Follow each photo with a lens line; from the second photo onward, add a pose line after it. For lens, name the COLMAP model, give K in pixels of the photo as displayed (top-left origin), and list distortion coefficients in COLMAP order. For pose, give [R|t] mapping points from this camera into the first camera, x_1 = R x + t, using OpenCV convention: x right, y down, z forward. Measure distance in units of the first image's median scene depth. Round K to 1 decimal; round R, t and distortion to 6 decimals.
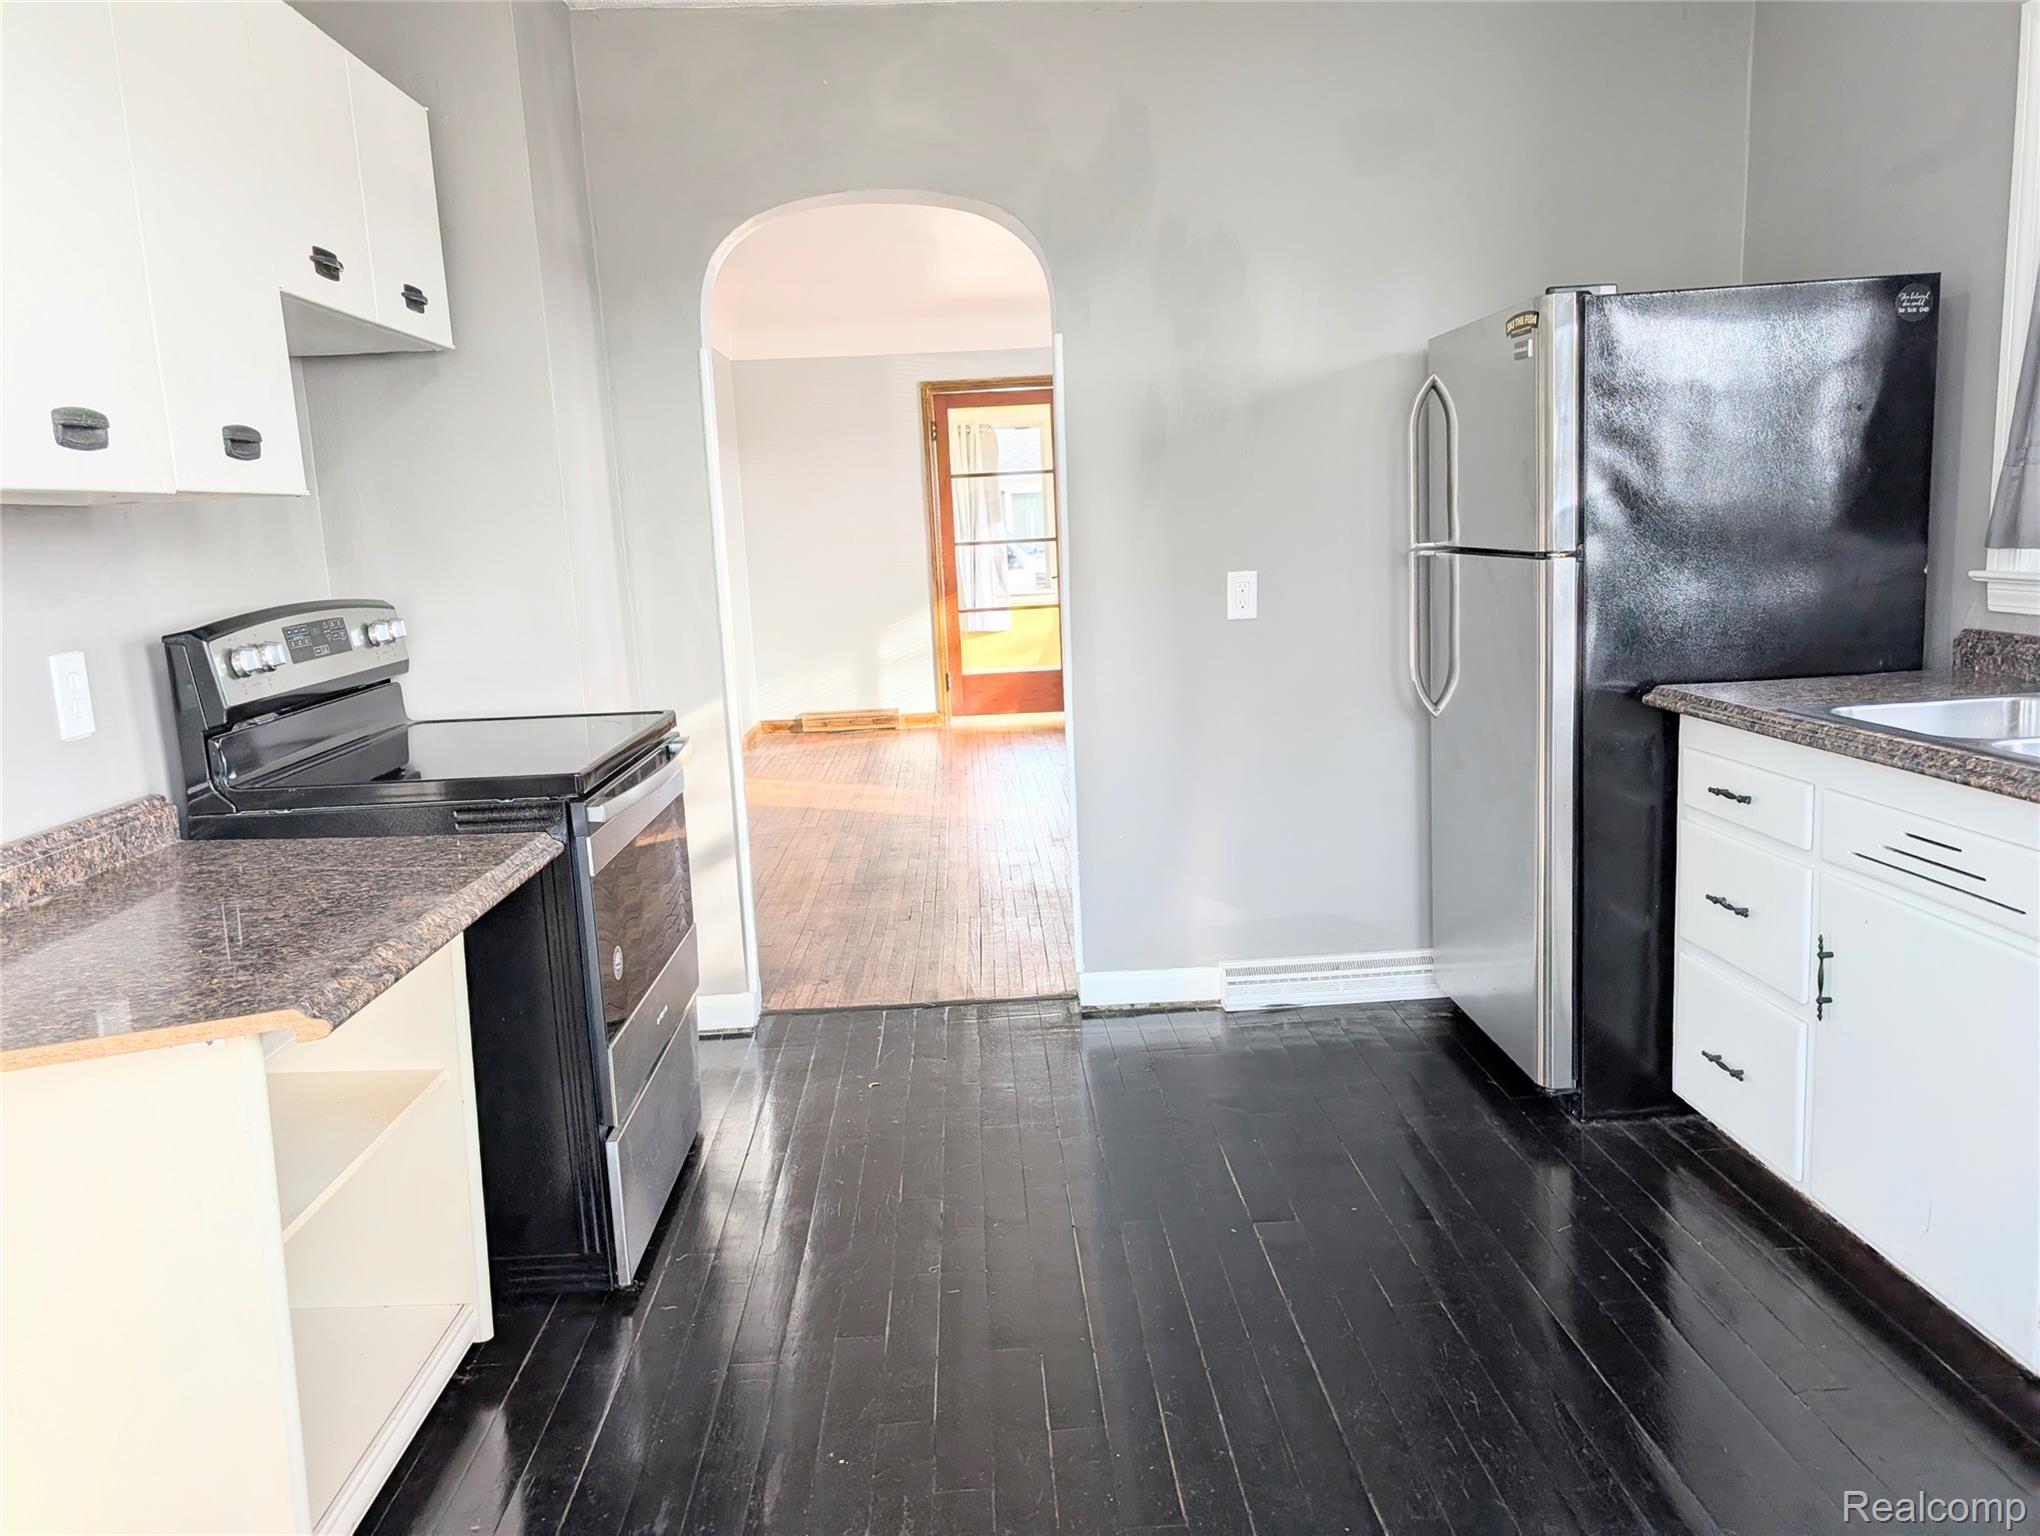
lens RADIAL K [[1463.4, 0, 1013.1], [0, 1463.4, 766.9], [0, 0, 1]] dist [0.025408, -0.022634]
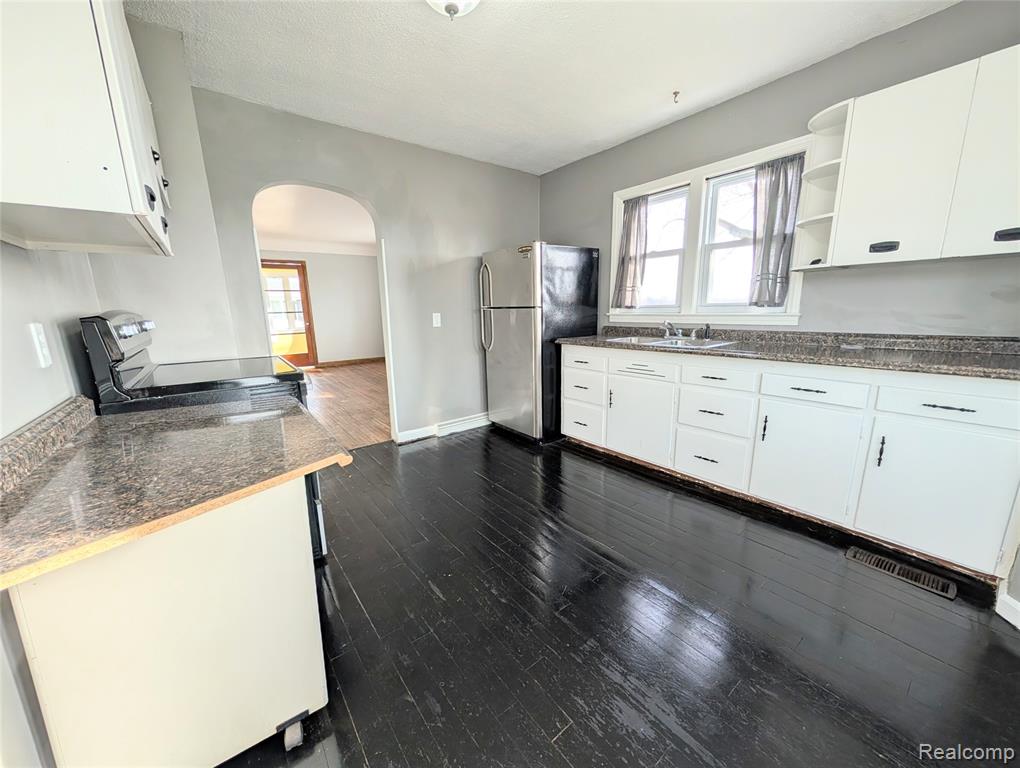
lens RADIAL K [[385.2, 0, 511.4], [0, 385.2, 387.9], [0, 0, 1]] dist [-0.000075, 0.000025]
pose [[0.812050, -0.090084, 0.576593, -0.320533], [0.079702, 0.995876, 0.043342, 0.026900], [-0.578120, 0.010760, 0.815881, 0.163635]]
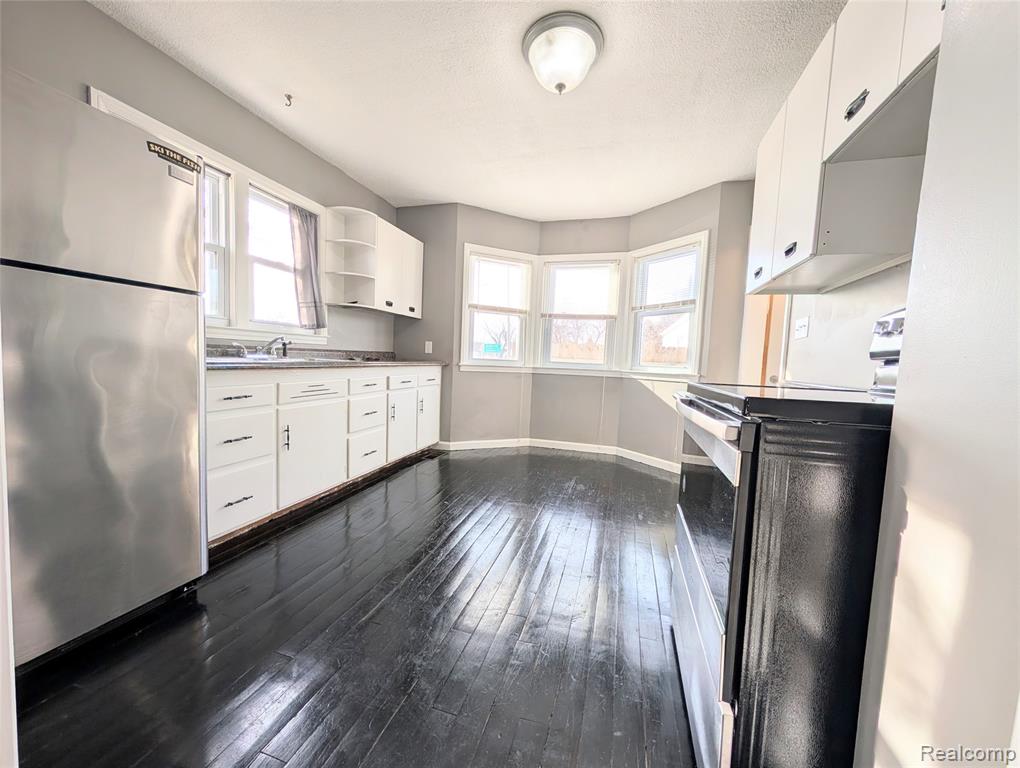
lens RADIAL K [[385.2, 0, 510.4], [0, 385.2, 387.8], [0, 0, 1]] dist [-0.000075, 0.000025]
pose [[-0.945546, -0.015125, 0.325136, -0.186520], [0.059256, 0.974228, 0.217644, -0.108166], [-0.320049, 0.225059, -0.920281, 1.334913]]
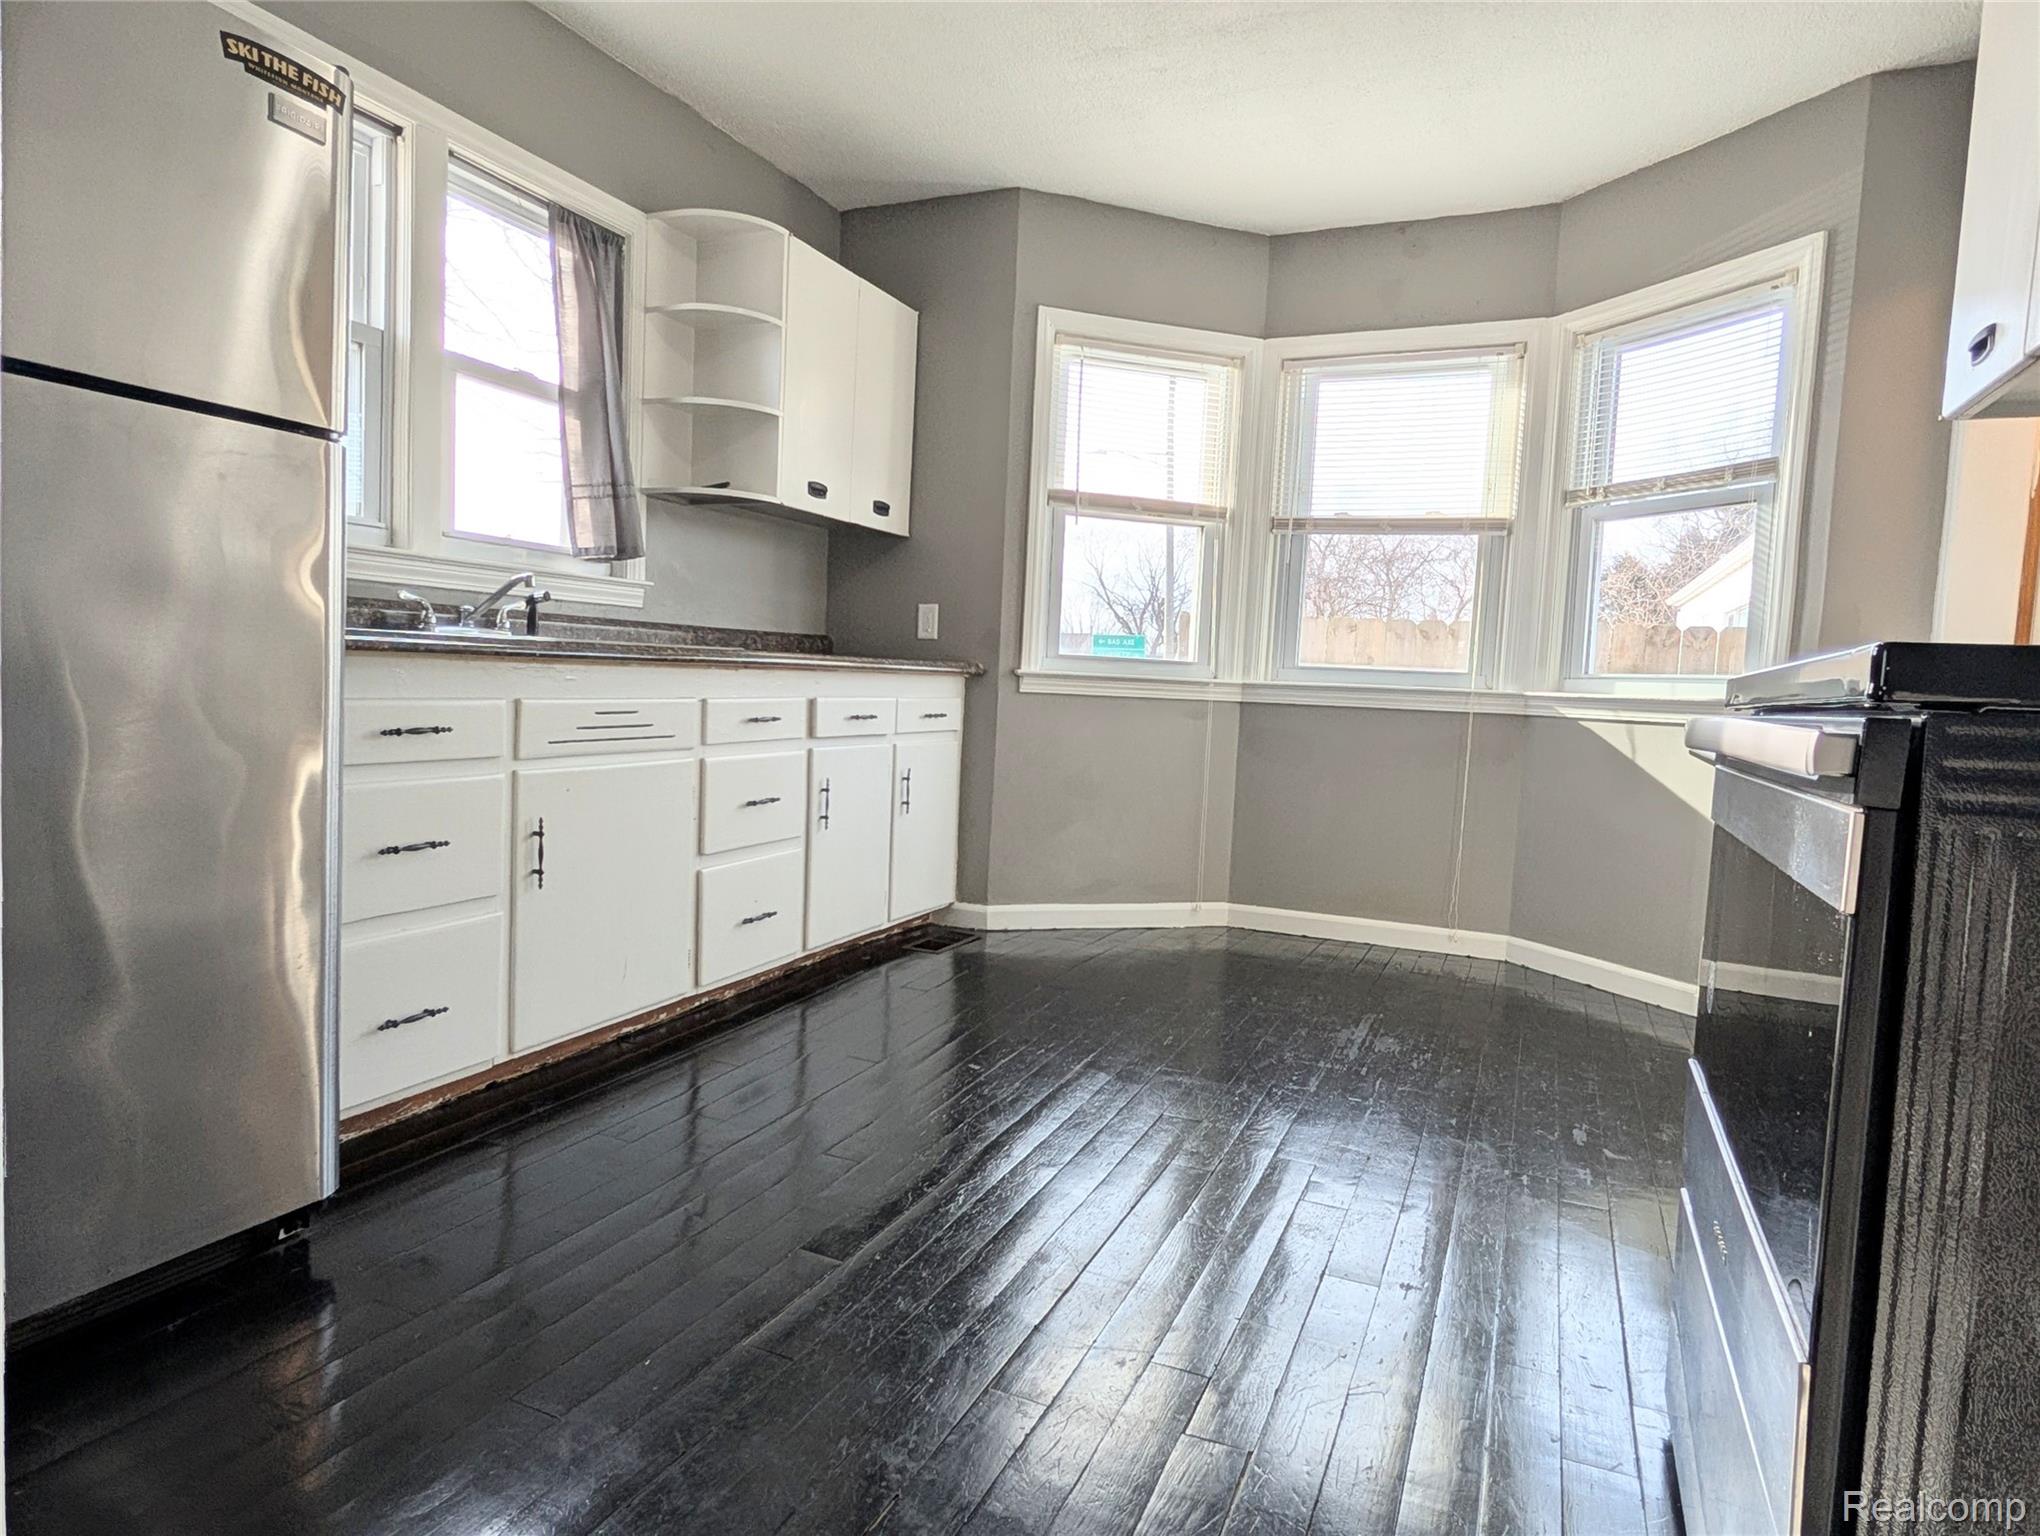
lens RADIAL K [[1192.7, 0, 1020.5], [0, 1192.7, 765.1], [0, 0, 1]] dist [-0.000321, 0.002178]
pose [[-0.896503, -0.024607, 0.442354, -0.197705], [0.072646, 0.976778, 0.201565, -0.079316], [-0.437041, 0.212838, -0.873896, 1.369196]]
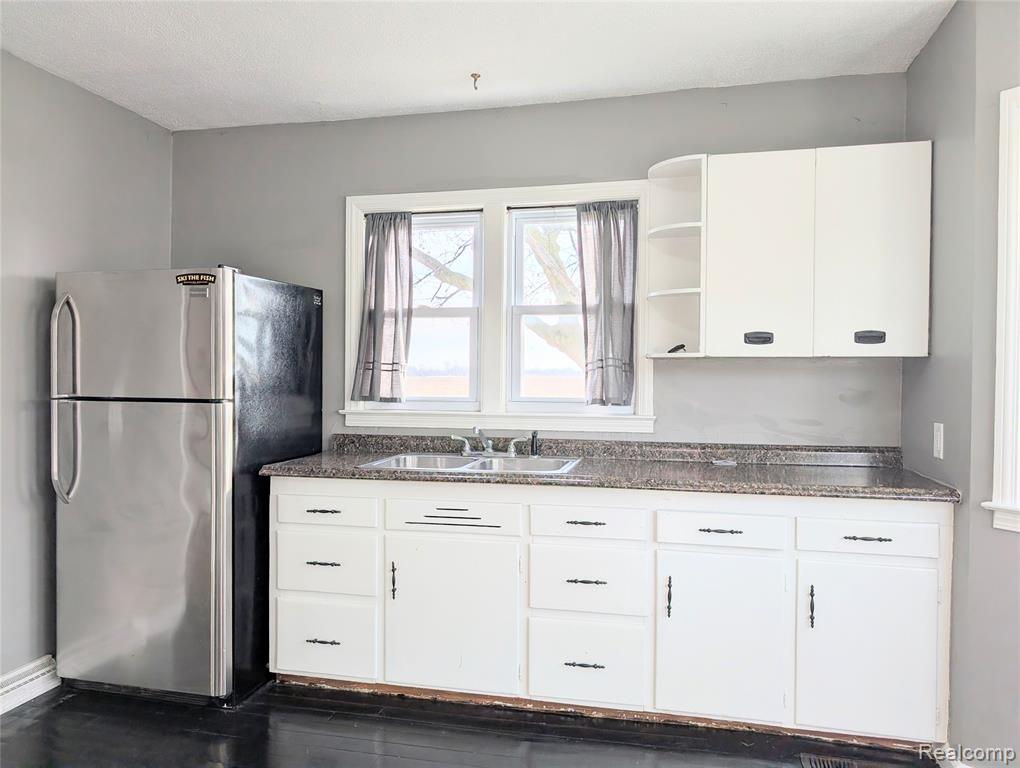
lens RADIAL K [[731.7, 0, 508.3], [0, 731.7, 383.5], [0, 0, 1]] dist [0.025408, -0.022634]
pose [[0.273172, 0.039306, 0.961162, -0.436659], [0.141322, 0.986684, -0.080515, -0.036836], [-0.951528, 0.157828, 0.263980, 0.385840]]
